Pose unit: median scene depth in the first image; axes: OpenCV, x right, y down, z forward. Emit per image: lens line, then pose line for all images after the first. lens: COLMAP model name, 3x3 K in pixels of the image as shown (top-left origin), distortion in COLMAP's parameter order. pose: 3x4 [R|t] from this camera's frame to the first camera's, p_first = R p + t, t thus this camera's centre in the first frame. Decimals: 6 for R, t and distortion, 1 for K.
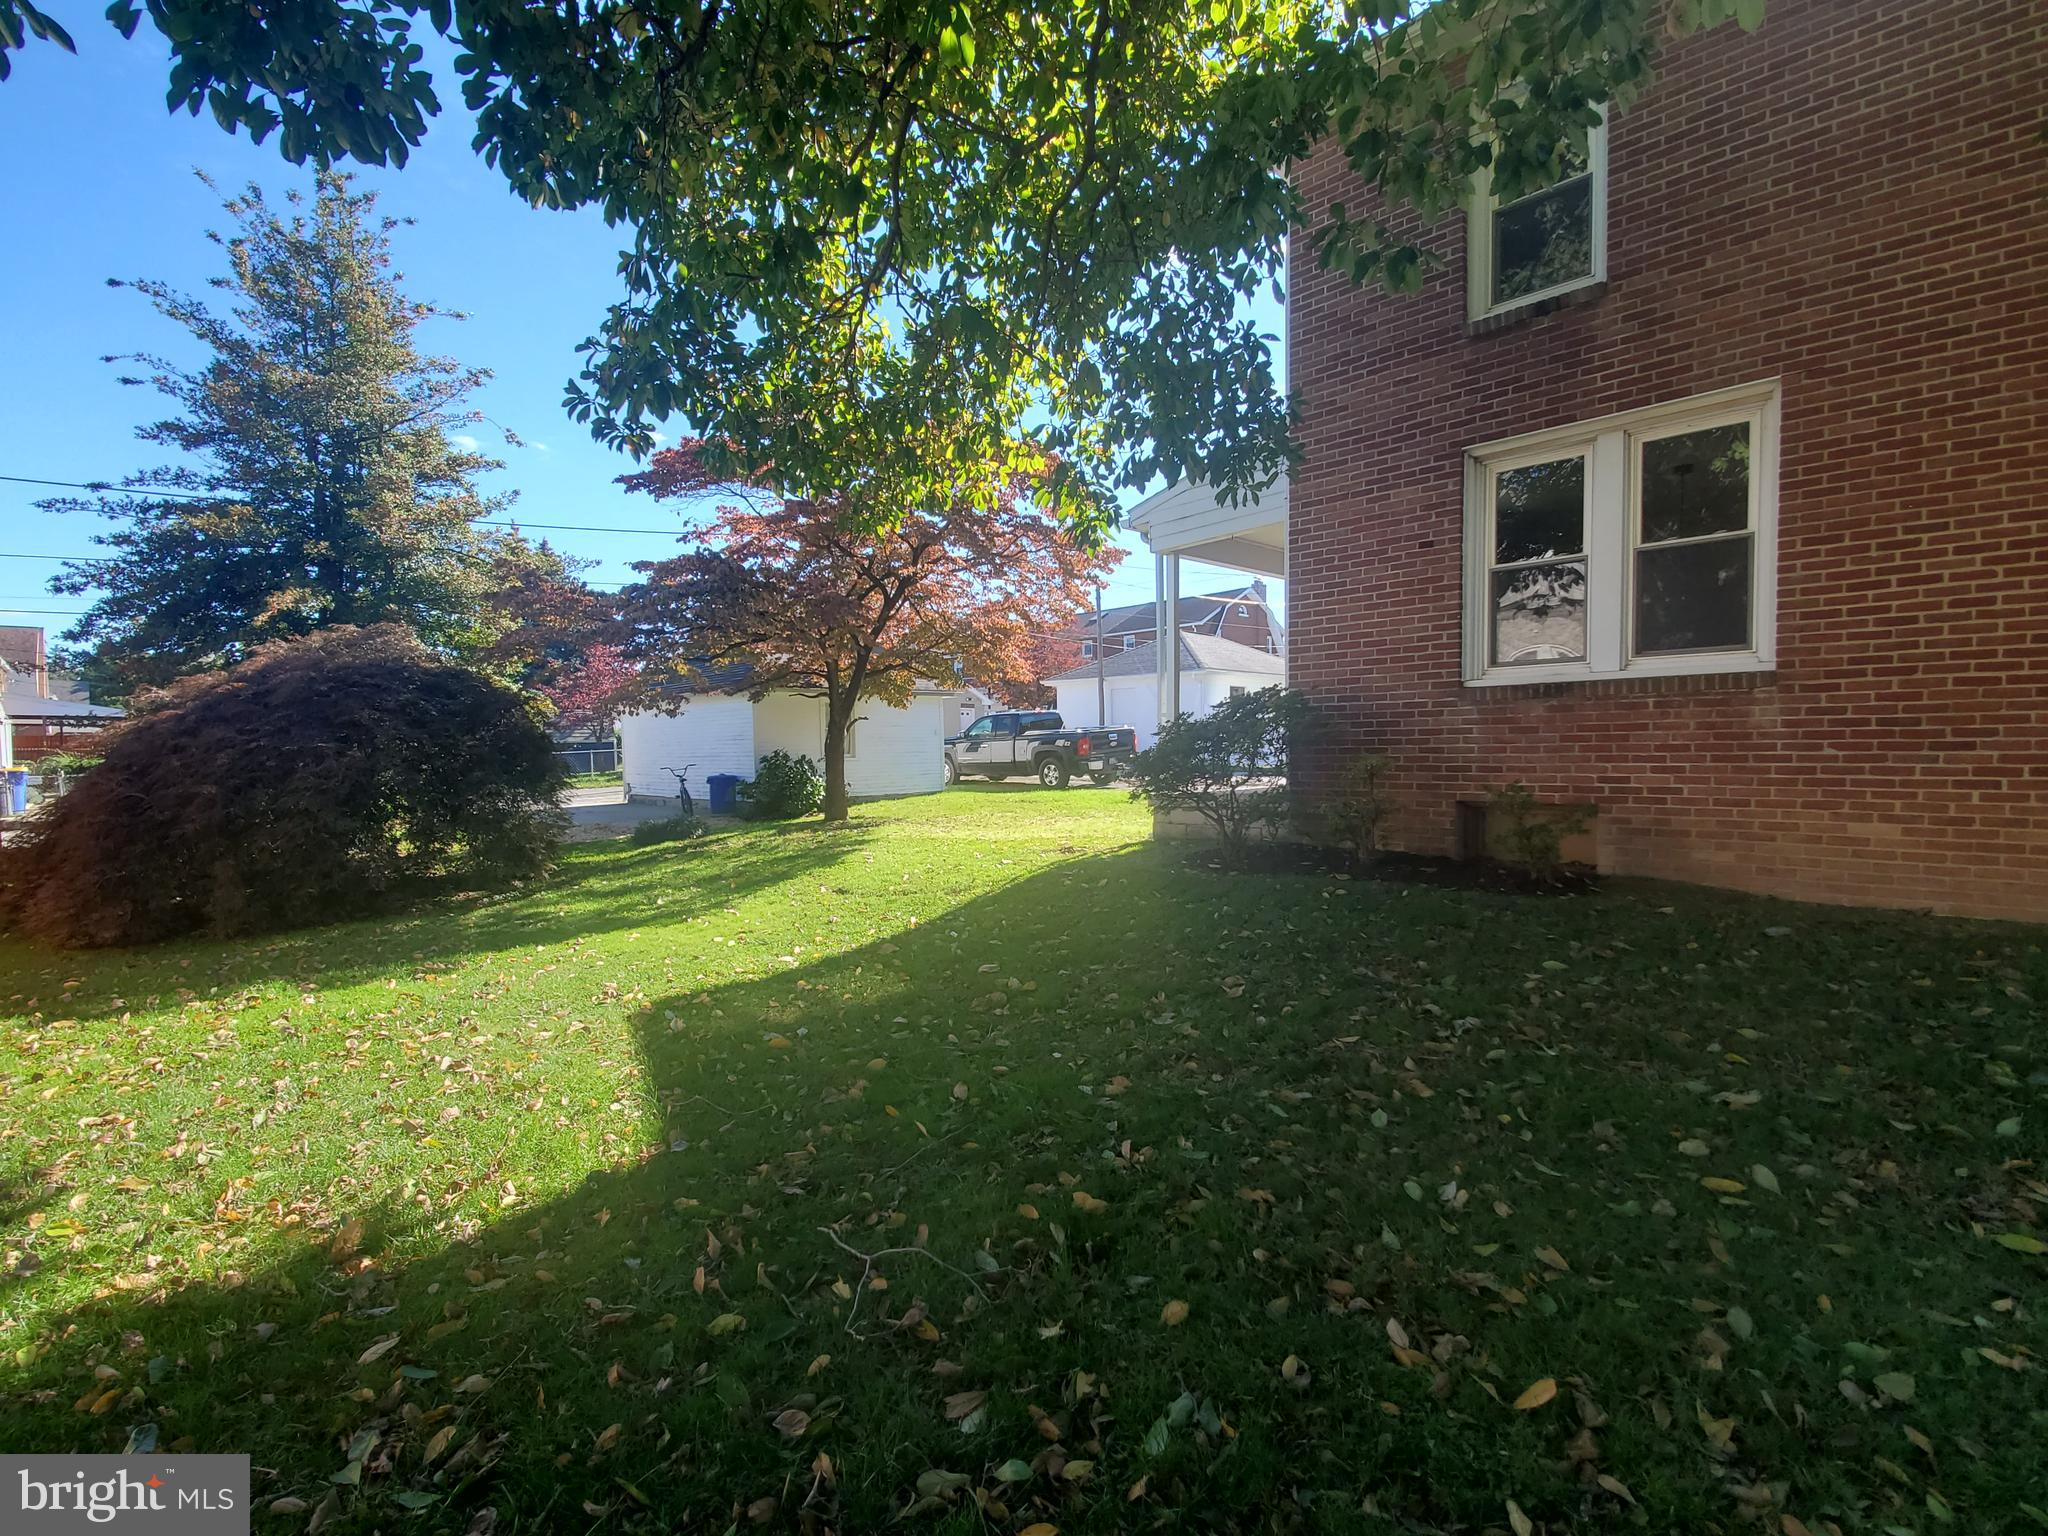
lens RADIAL K [[971.5, 0, 1020.0], [0, 971.5, 791.5], [0, 0, 1]] dist [0.027275, -0.024643]
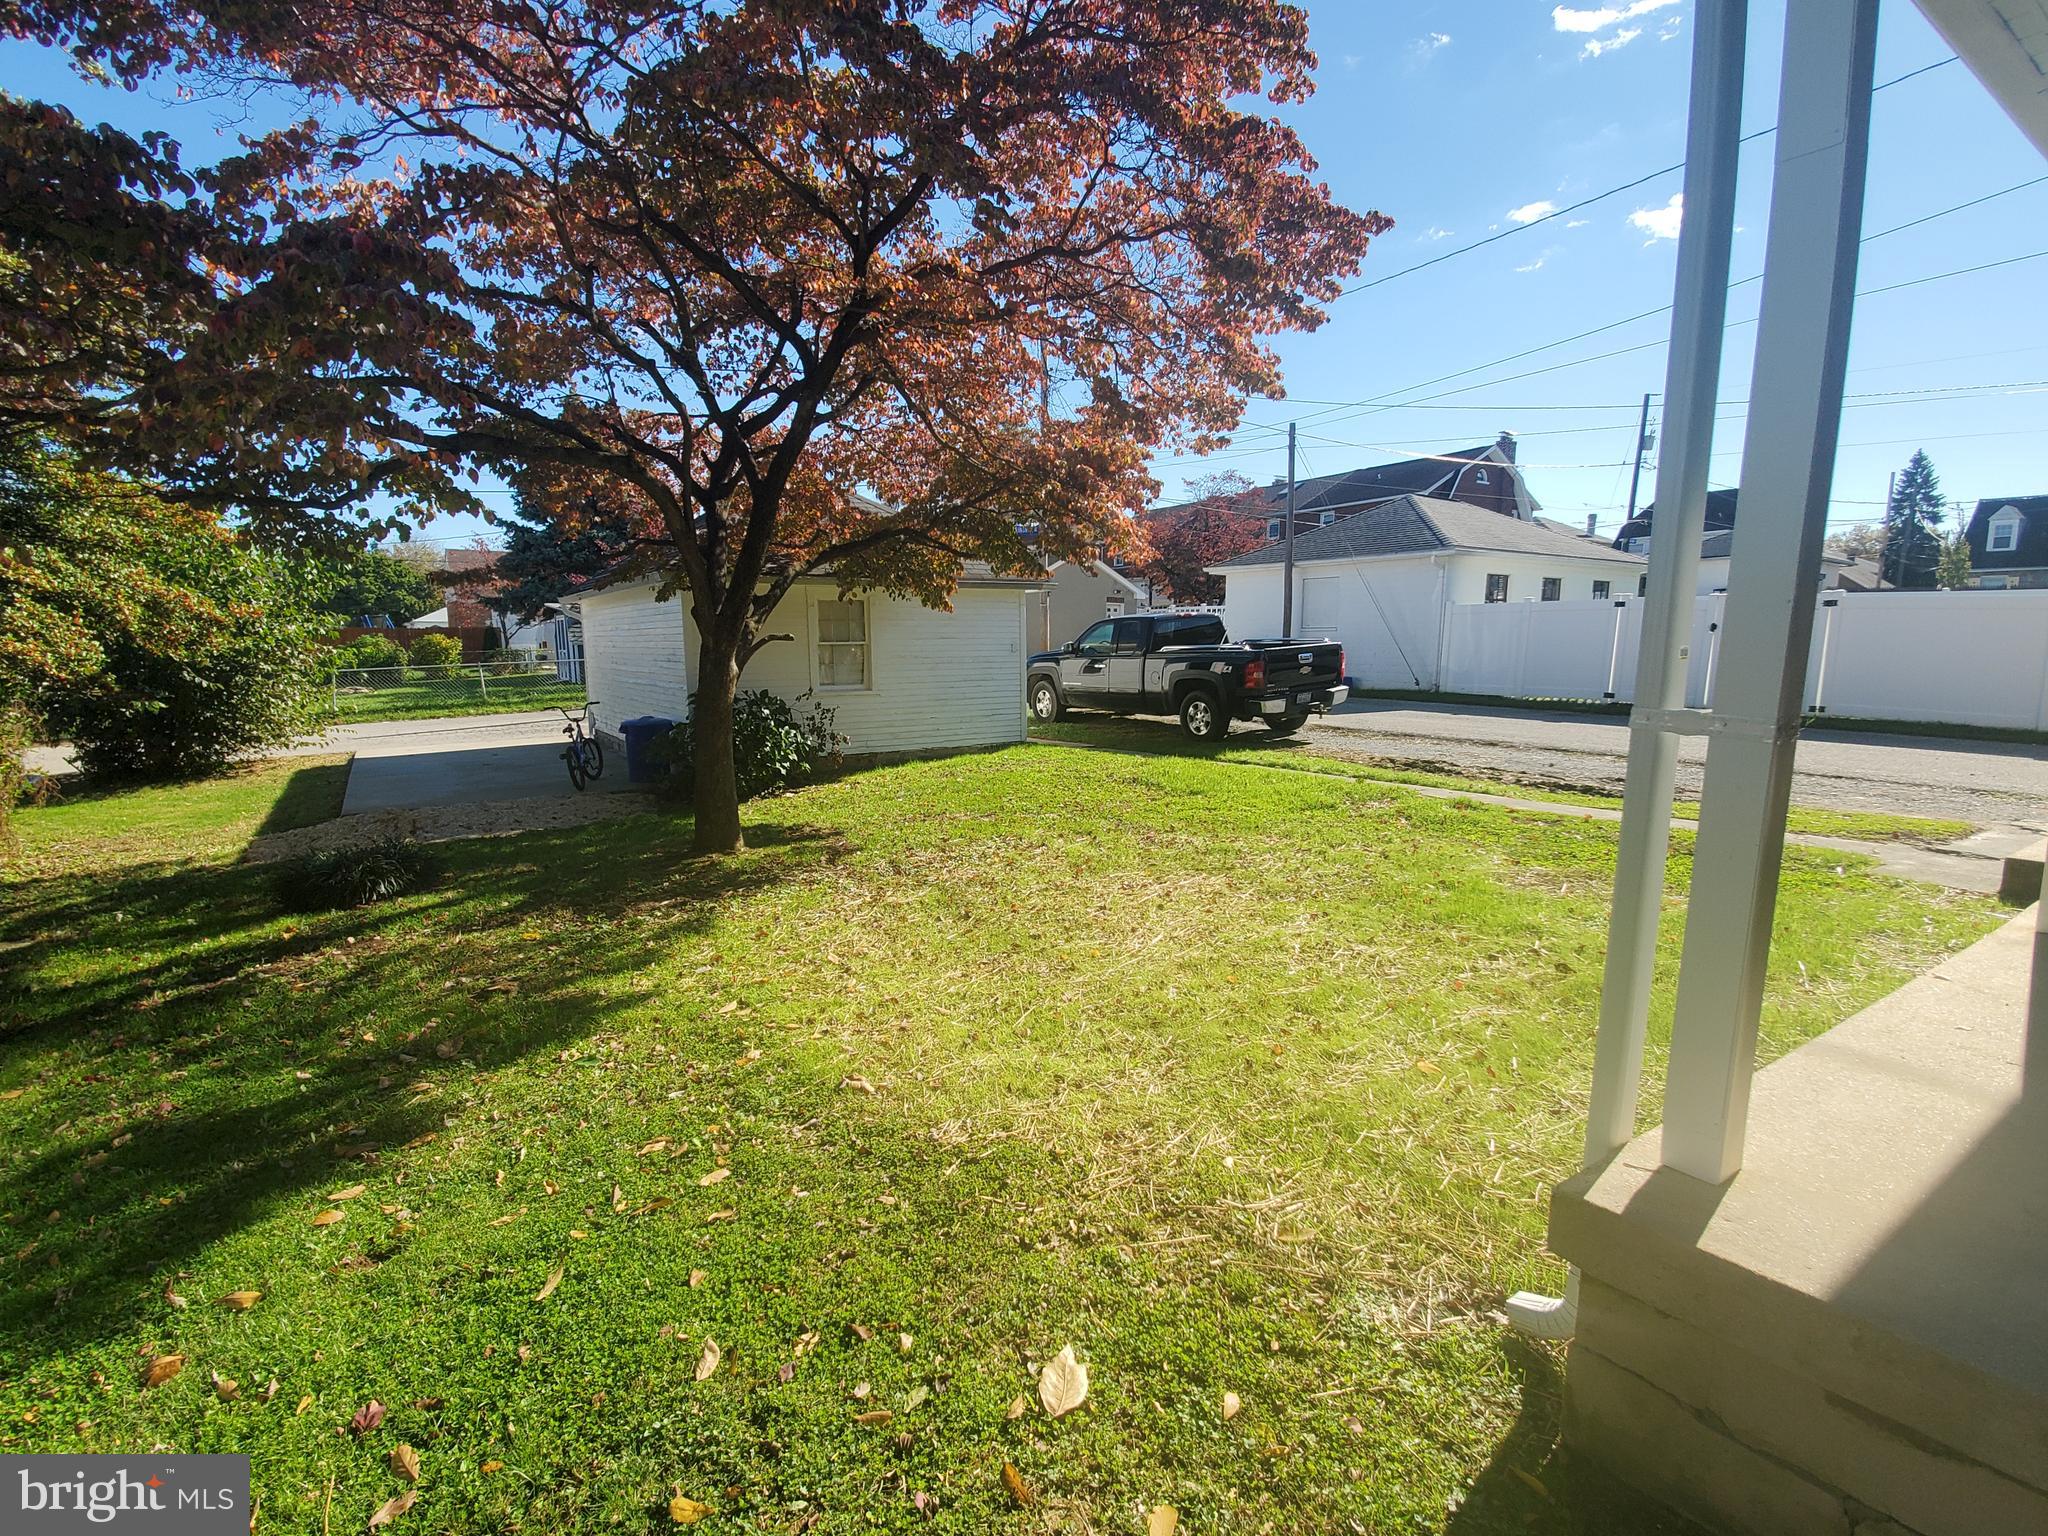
lens RADIAL K [[971.5, 0, 1020.0], [0, 971.5, 791.5], [0, 0, 1]] dist [0.027275, -0.024643]
pose [[0.984277, 0.040416, -0.171948, 0.028218], [-0.021464, 0.993624, 0.110683, -0.036969], [0.175325, -0.105252, 0.978868, 0.363446]]
